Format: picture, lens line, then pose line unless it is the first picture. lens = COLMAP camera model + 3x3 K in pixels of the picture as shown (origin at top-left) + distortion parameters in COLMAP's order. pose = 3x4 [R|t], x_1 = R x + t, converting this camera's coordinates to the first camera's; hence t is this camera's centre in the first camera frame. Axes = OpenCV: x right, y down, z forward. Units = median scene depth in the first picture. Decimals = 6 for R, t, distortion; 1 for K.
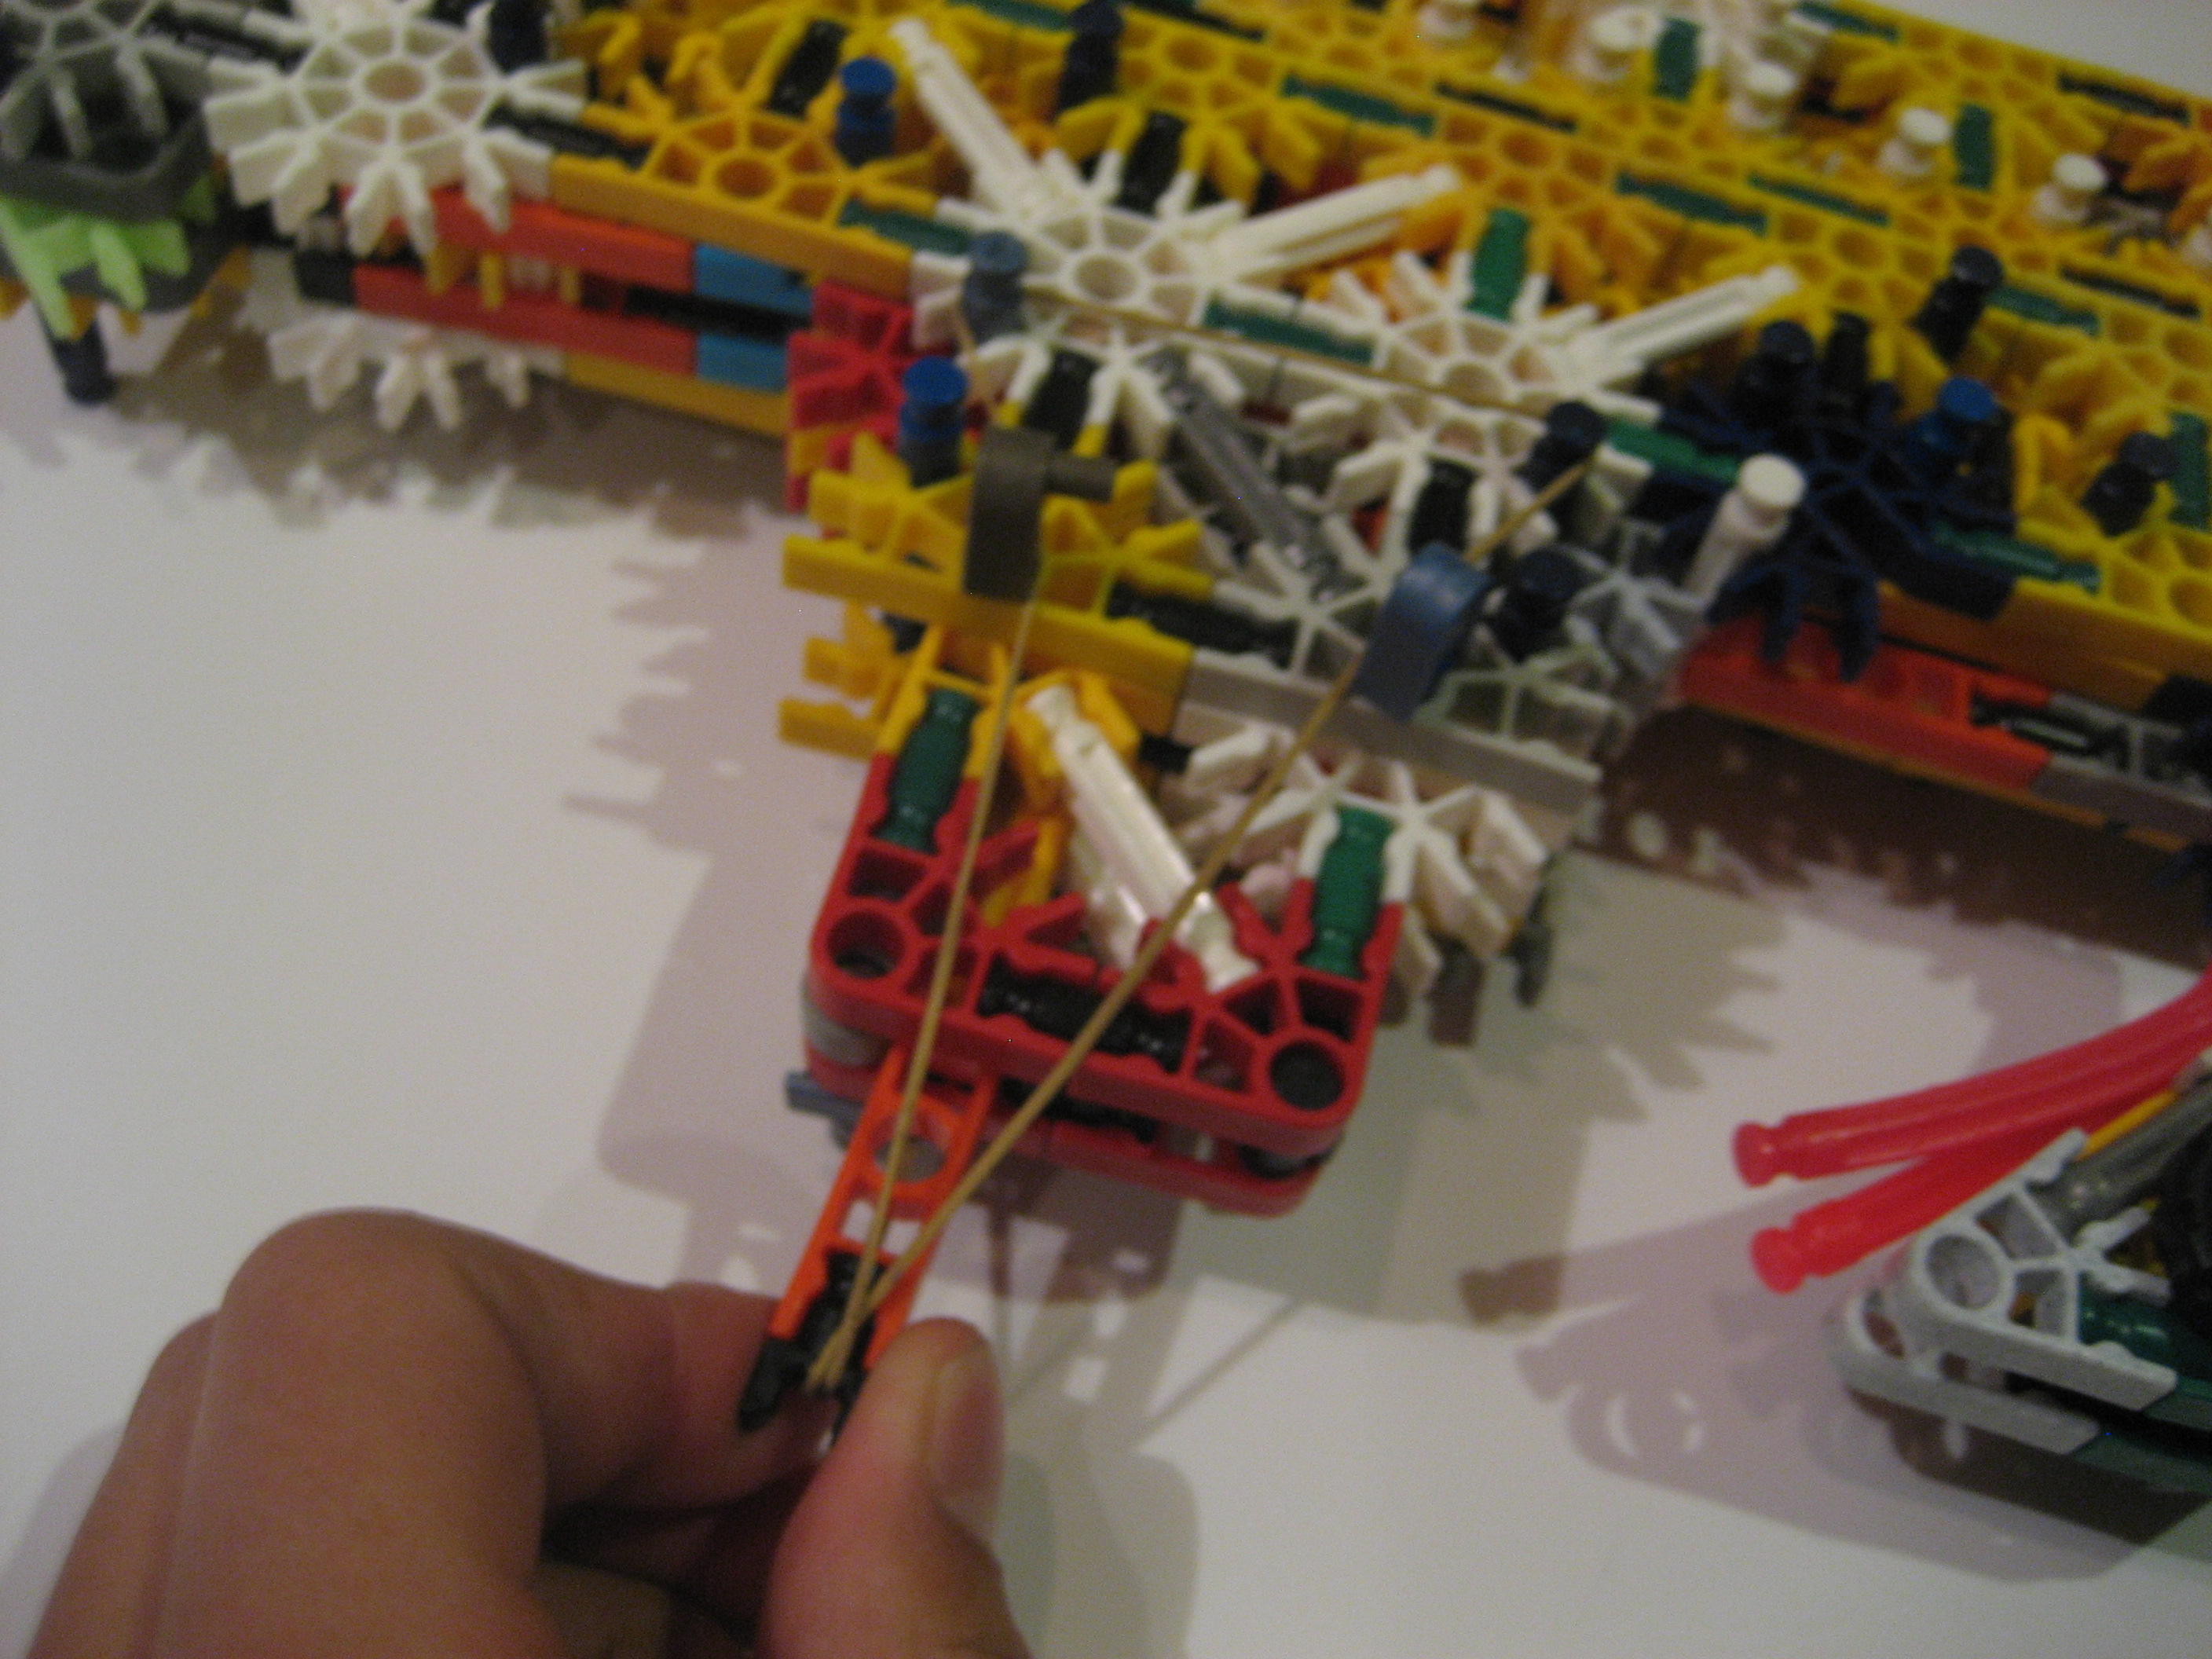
lens RADIAL K [[2271.0, 0, 1106.0], [0, 2271.0, 829.5], [0, 0, 1]] dist [-0.107272, 0.110266]
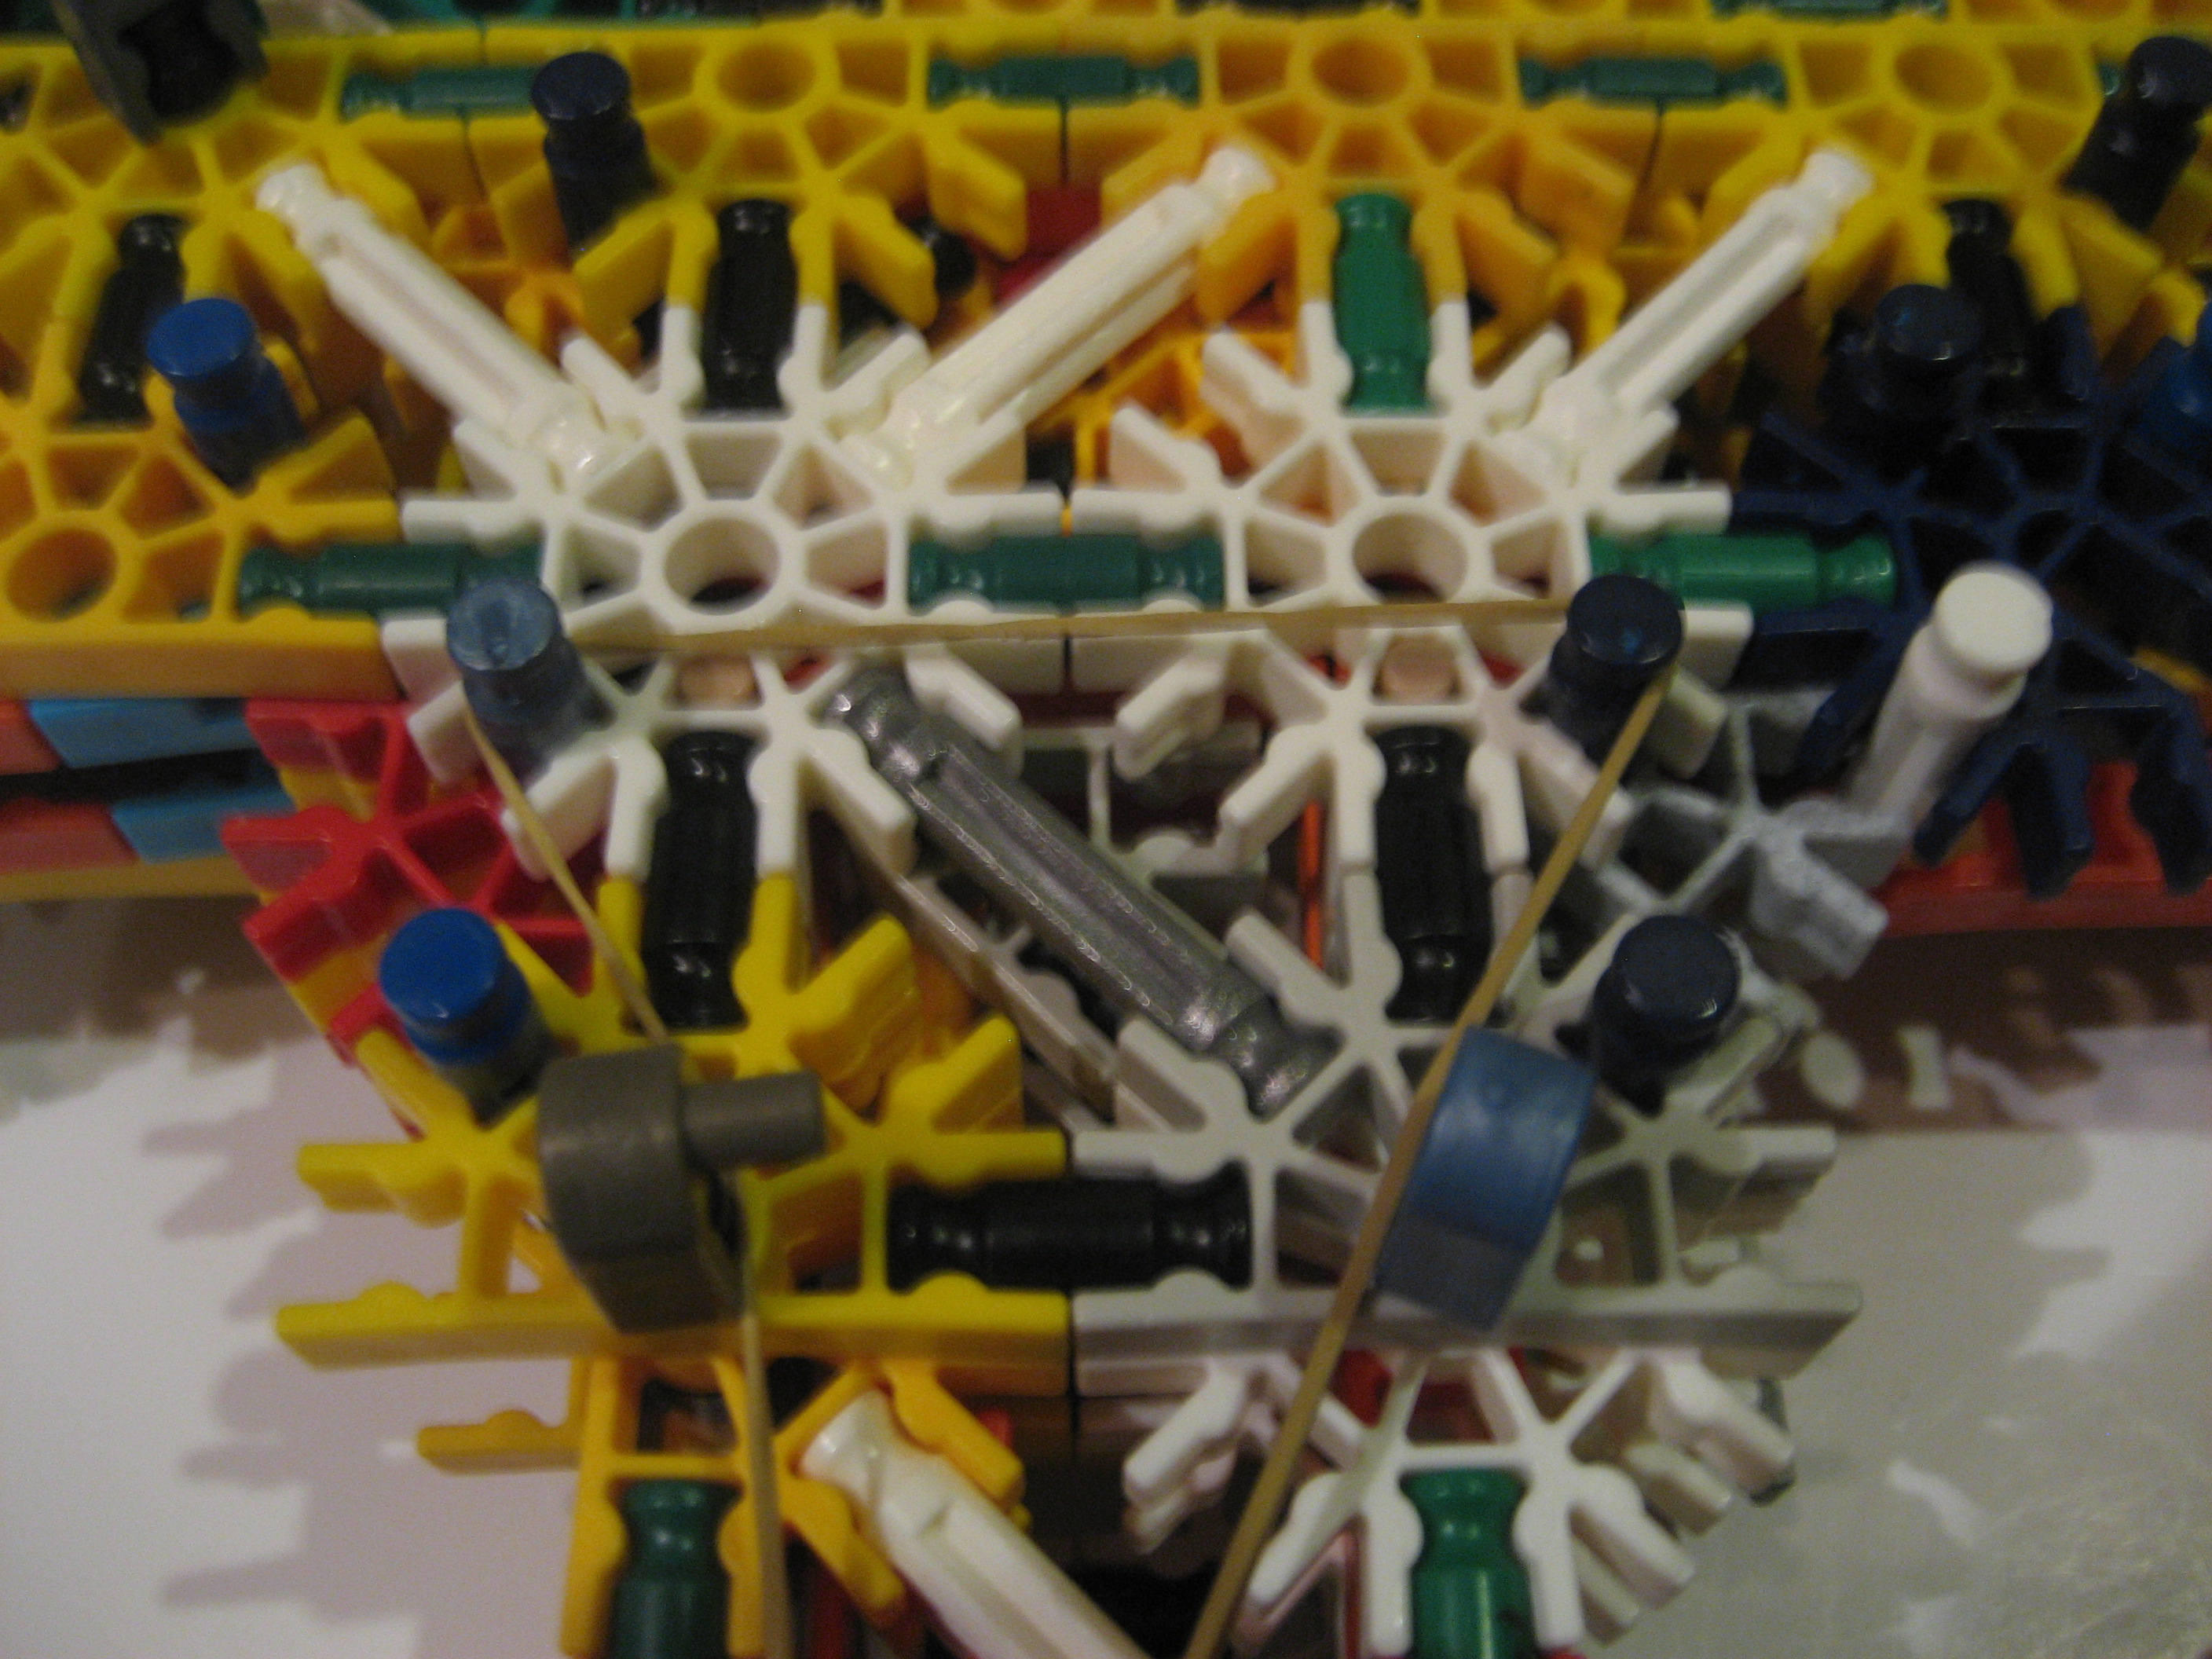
lens RADIAL K [[2271.0, 0, 1106.0], [0, 2271.0, 829.5], [0, 0, 1]] dist [-0.107272, 0.110266]
pose [[0.955996, -0.293354, 0.003970, 0.068231], [0.291494, 0.951293, 0.100369, -0.206702], [-0.033220, -0.094796, 0.994942, 0.428912]]
